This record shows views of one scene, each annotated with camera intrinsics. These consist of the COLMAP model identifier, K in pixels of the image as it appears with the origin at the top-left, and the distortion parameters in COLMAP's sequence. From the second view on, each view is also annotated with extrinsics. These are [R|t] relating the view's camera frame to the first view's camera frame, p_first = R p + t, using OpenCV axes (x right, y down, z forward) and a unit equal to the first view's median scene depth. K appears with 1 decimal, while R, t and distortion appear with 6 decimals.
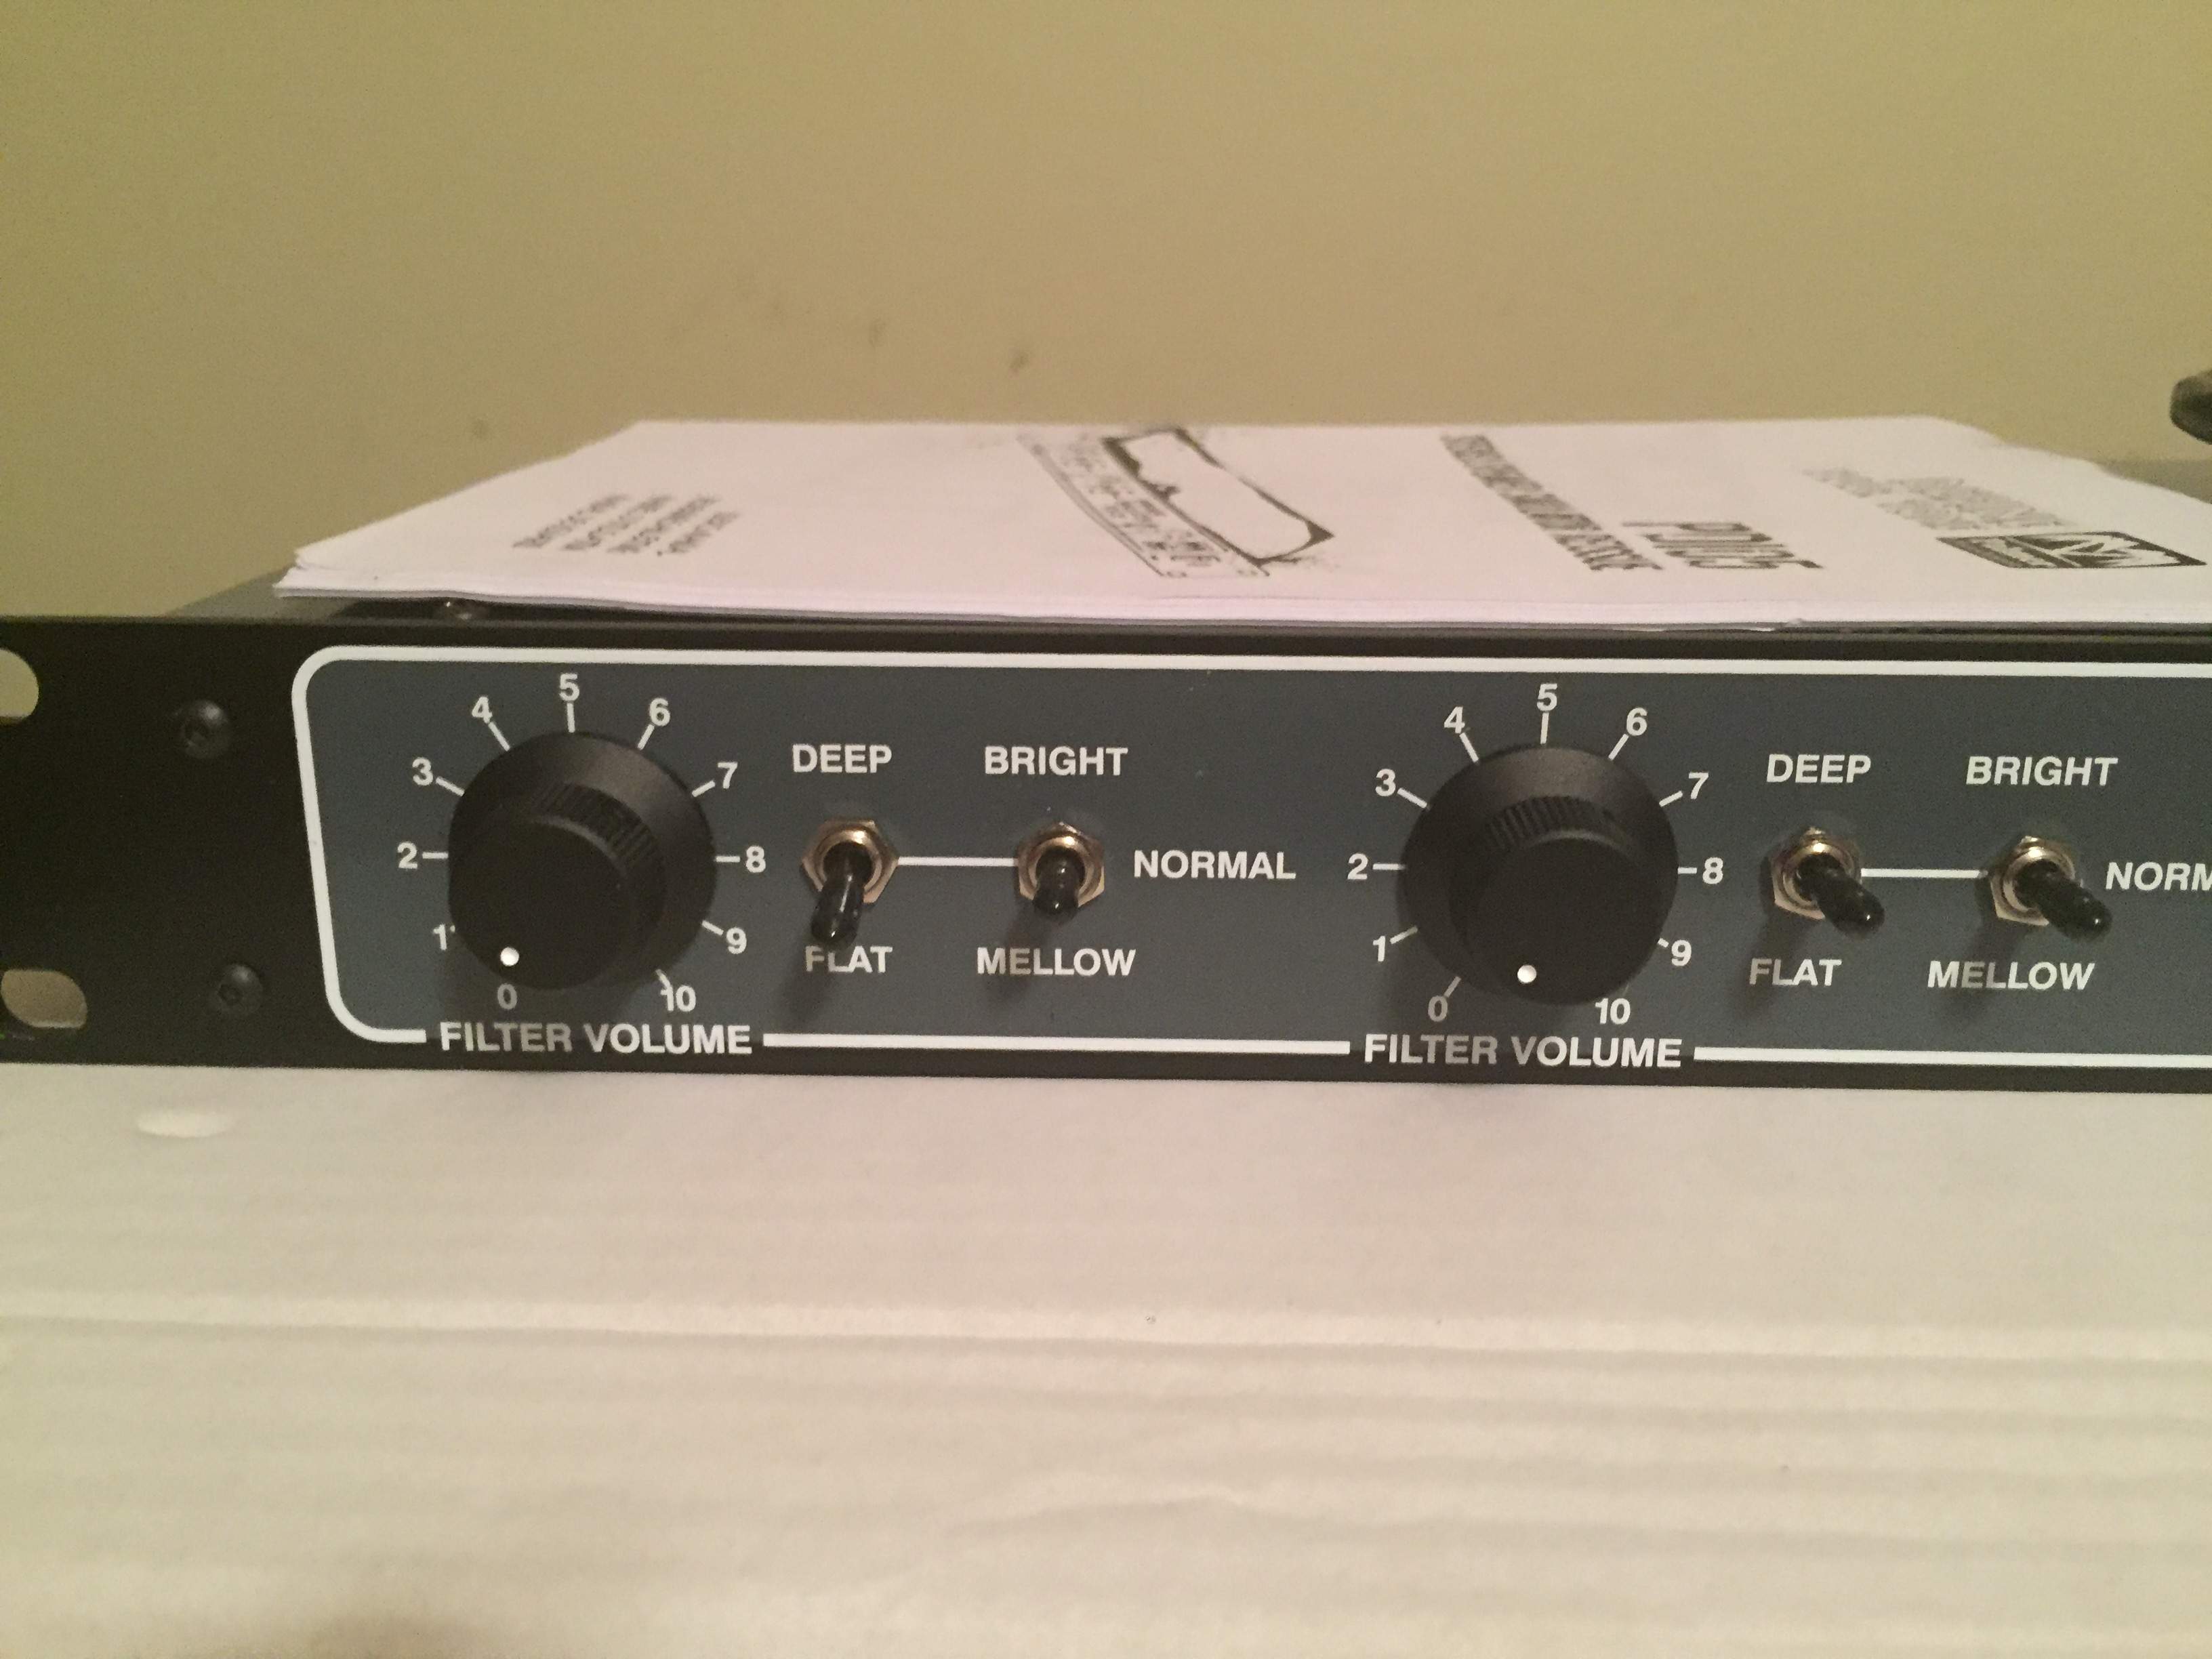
lens RADIAL K [[1933.0, 0, 1106.0], [0, 1933.0, 829.5], [0, 0, 1]] dist [0.073532, -0.096805]
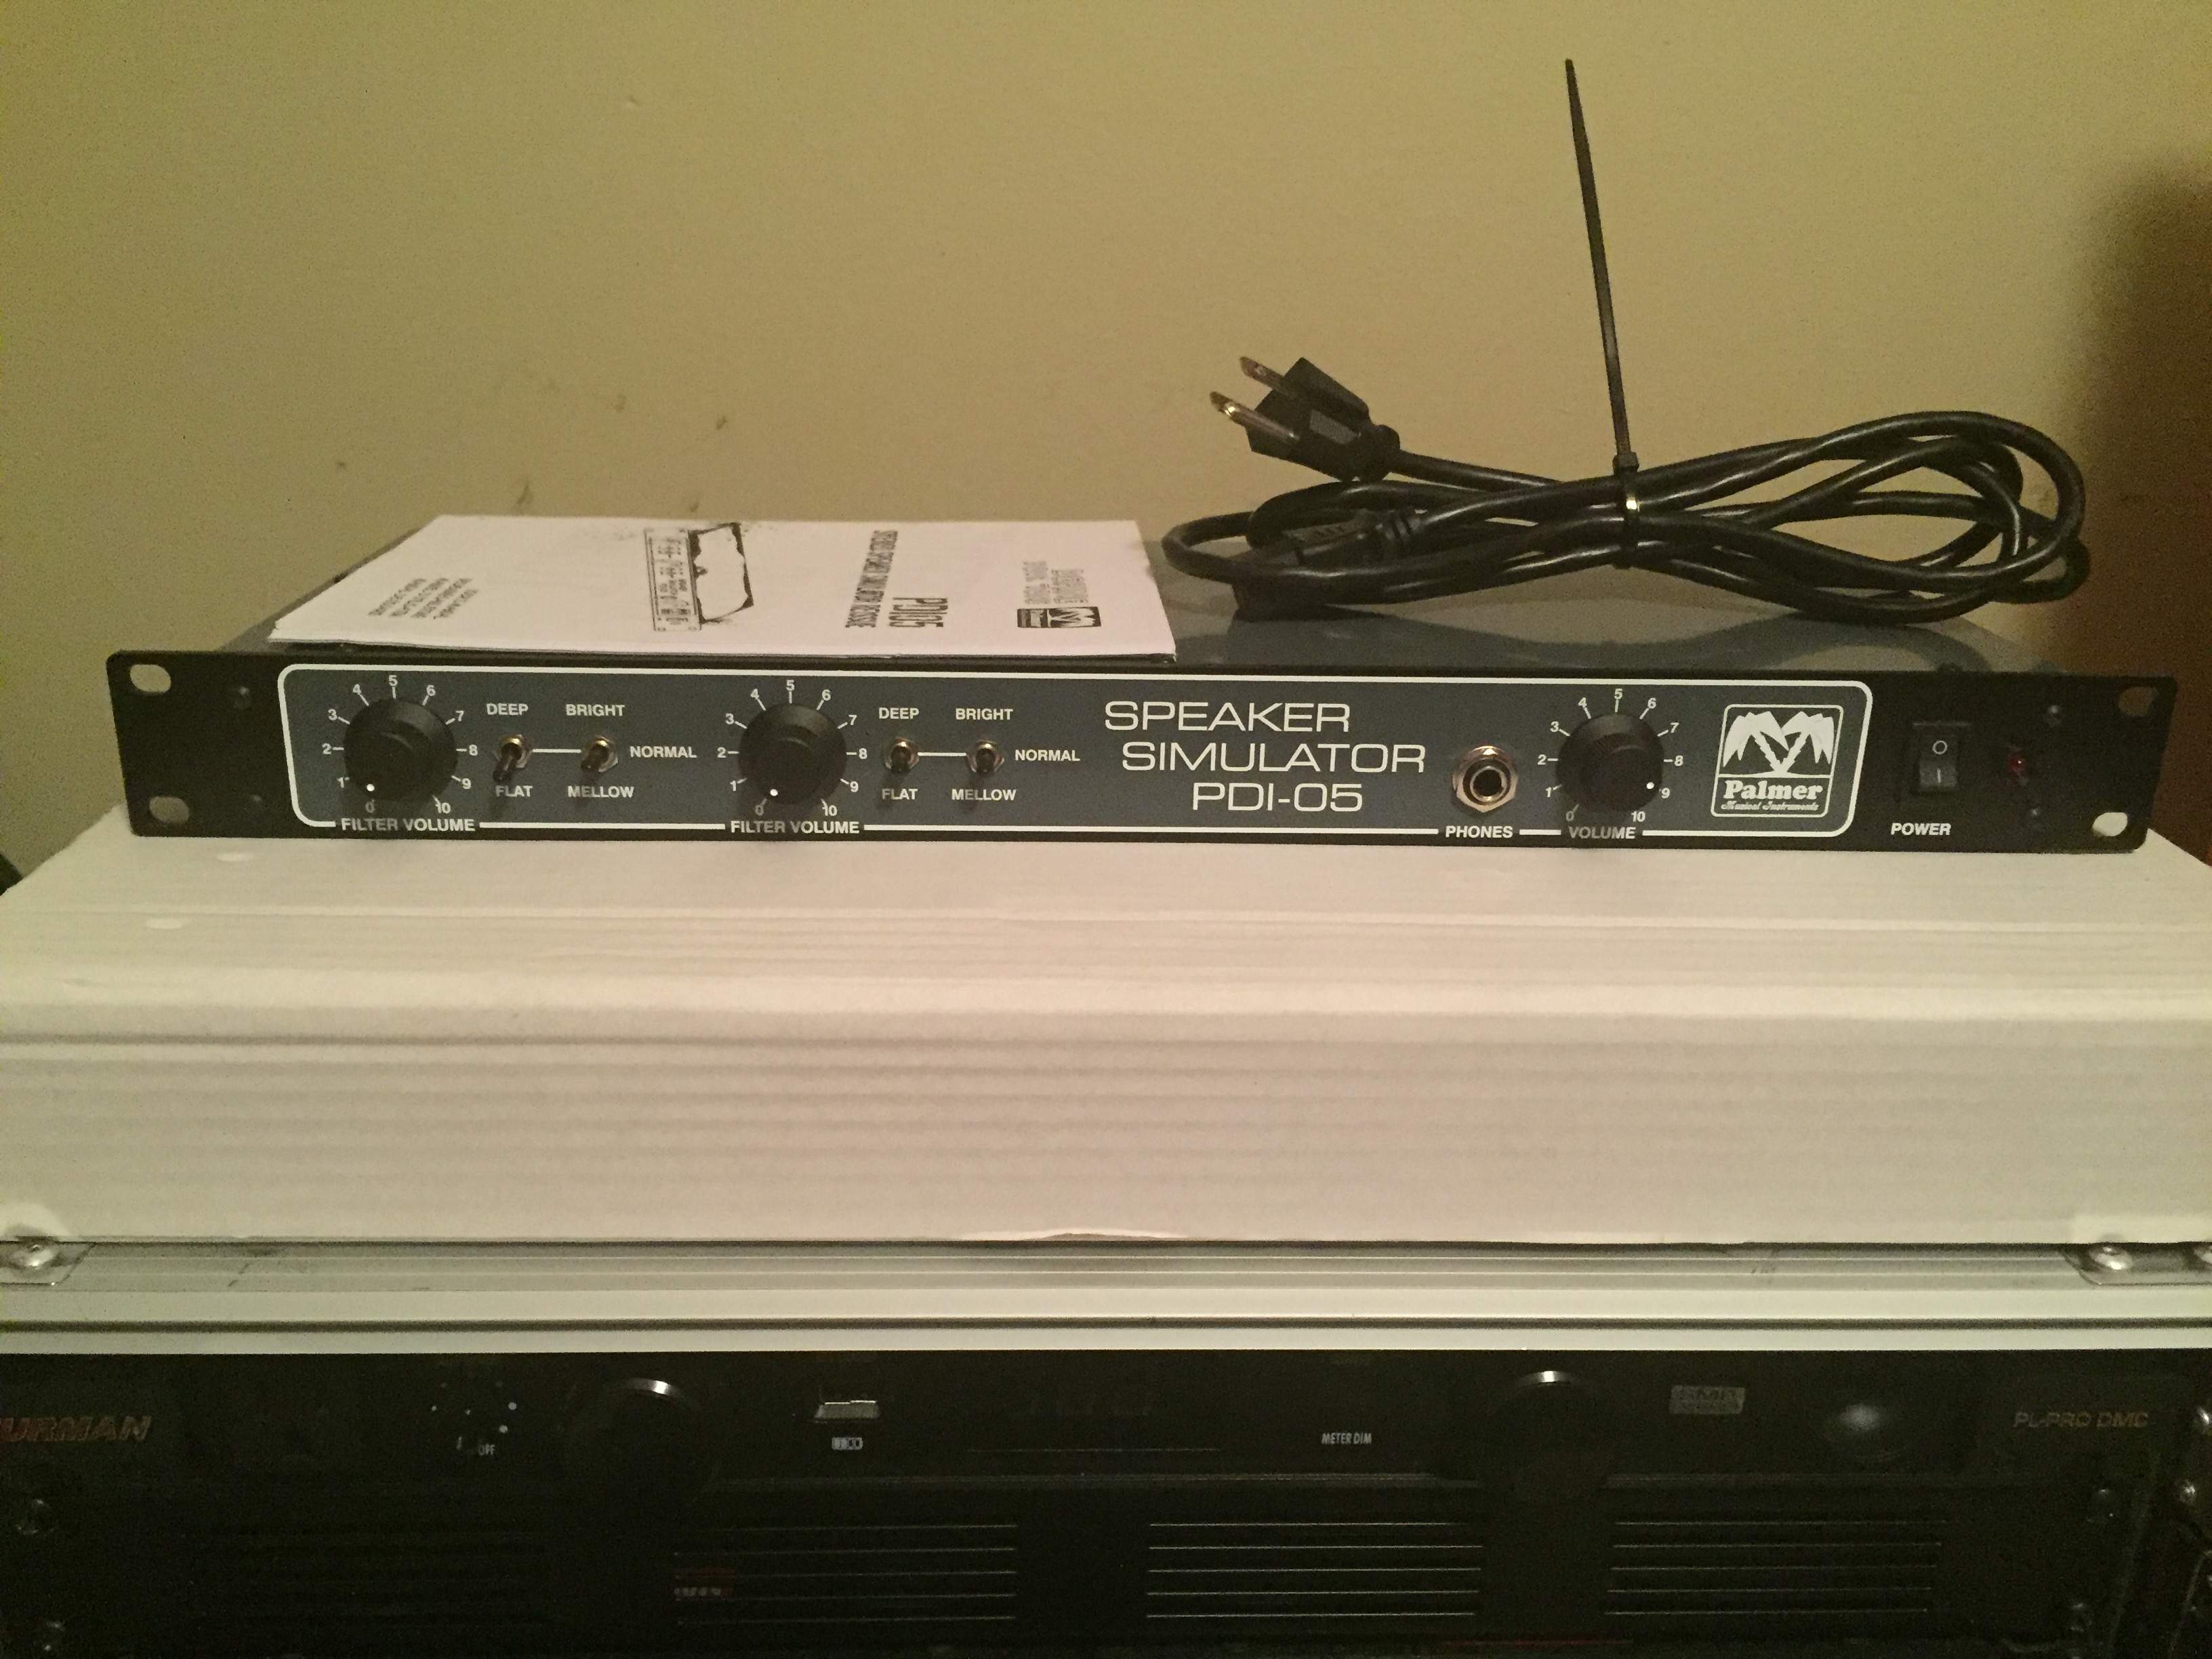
lens RADIAL K [[1885.5, 0, 1106.0], [0, 1885.5, 829.5], [0, 0, 1]] dist [0.066580, -0.080407]
pose [[0.997358, -0.006260, 0.072376, 0.436416], [0.003276, 0.999142, 0.041278, 0.018950], [-0.072572, -0.040932, 0.996523, -1.432288]]
